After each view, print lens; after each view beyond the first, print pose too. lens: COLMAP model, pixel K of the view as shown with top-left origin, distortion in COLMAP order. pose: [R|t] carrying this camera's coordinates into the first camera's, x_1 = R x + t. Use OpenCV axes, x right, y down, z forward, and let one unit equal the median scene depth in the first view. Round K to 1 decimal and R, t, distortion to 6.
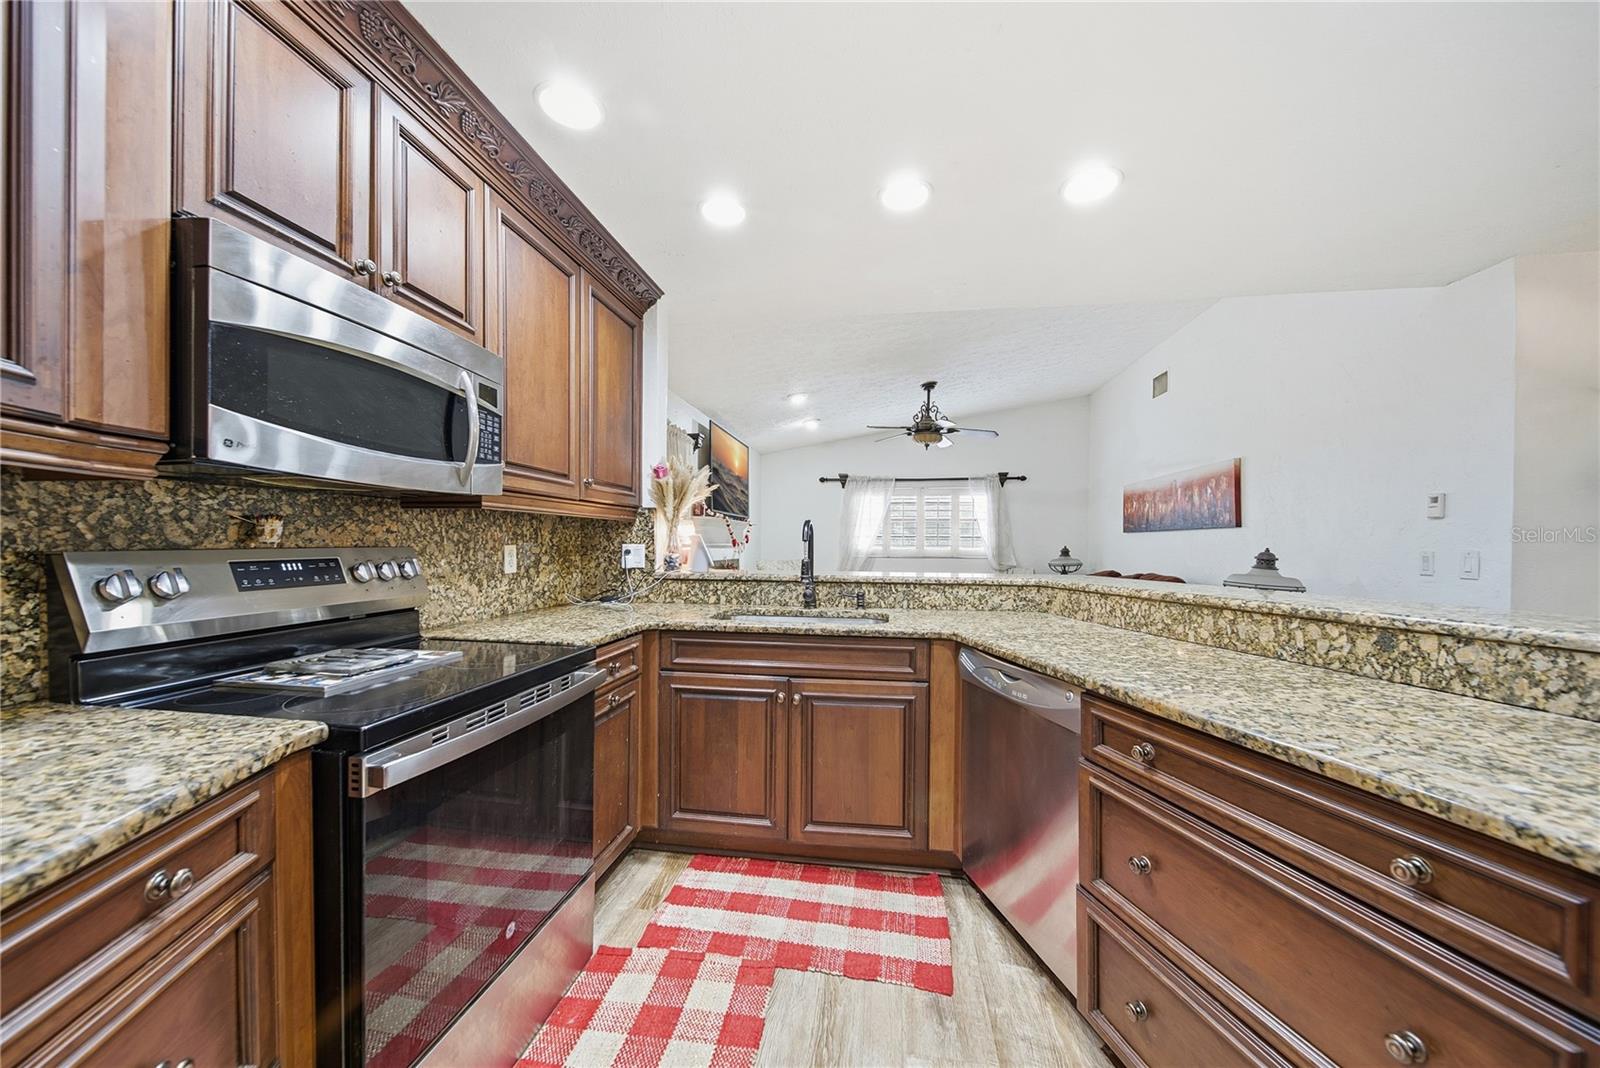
lens RADIAL K [[594.7, 0, 800.4], [0, 594.7, 551.6], [0, 0, 1]] dist [-0.001957, -0.000335]
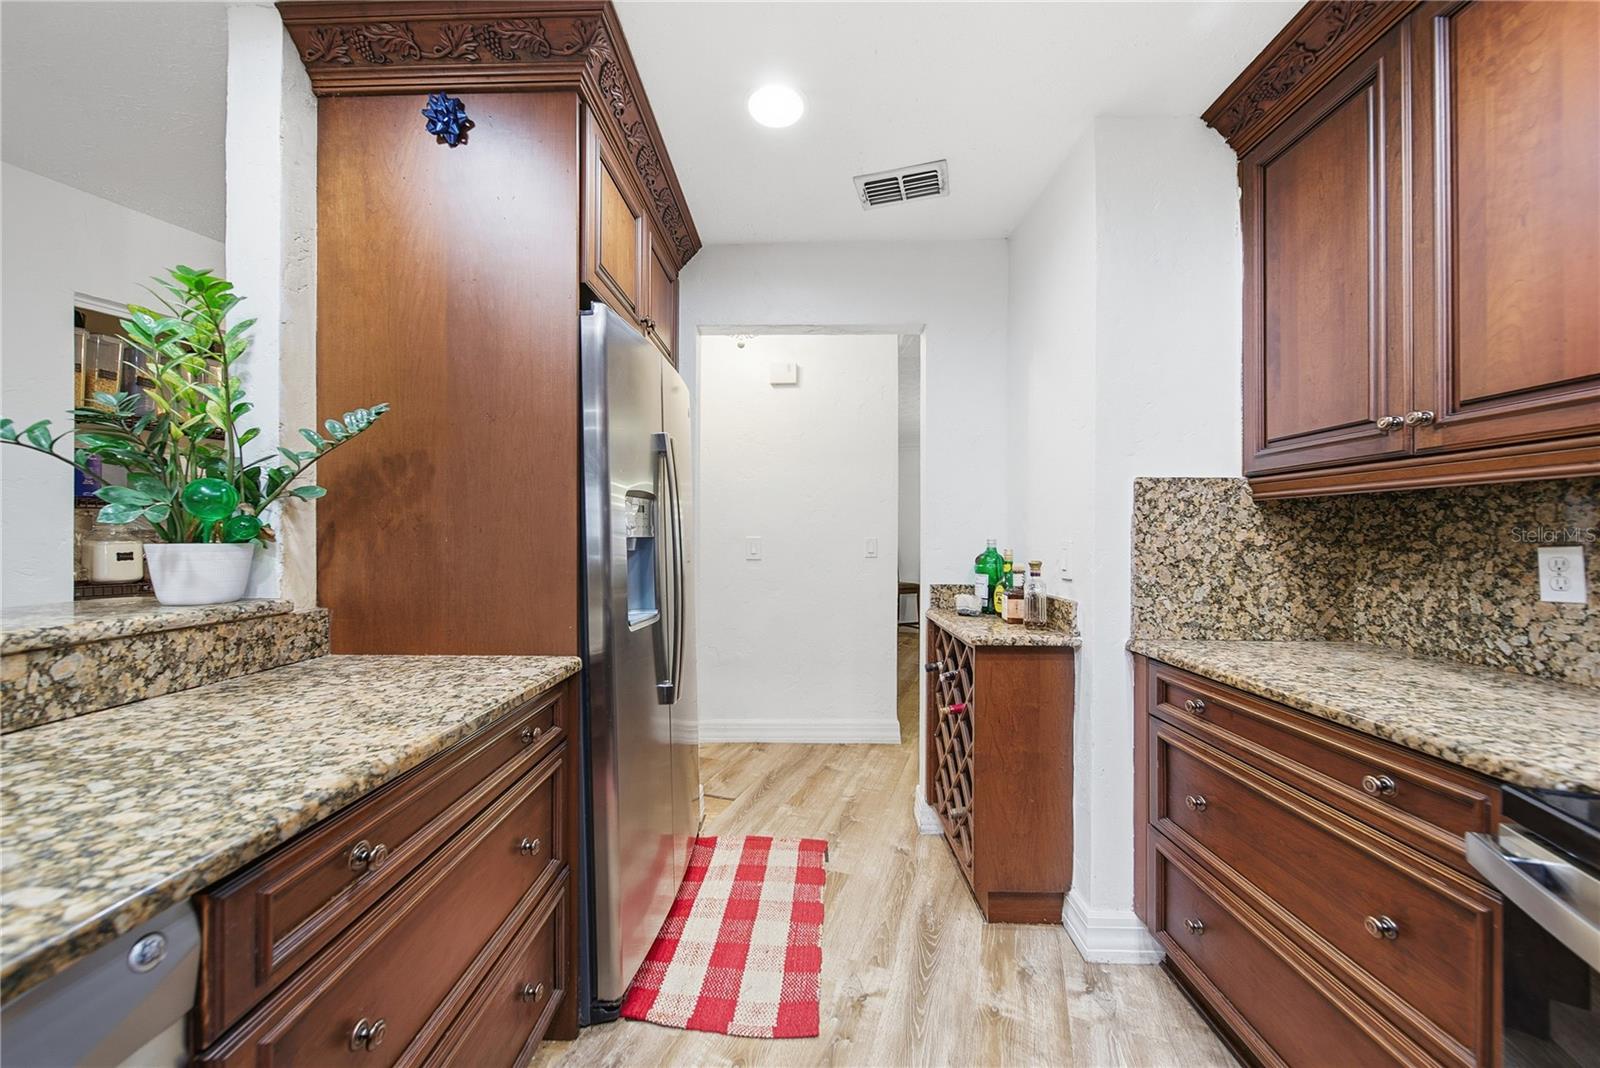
lens RADIAL K [[574.5, 0, 800.0], [0, 574.5, 534.0], [0, 0, 1]] dist [-0.004678, -0.000616]
pose [[-0.978753, -0.008386, 0.204873, -0.001961], [-0.006688, 0.999937, 0.008980, -0.011866], [-0.204936, 0.007419, -0.978747, 0.941659]]
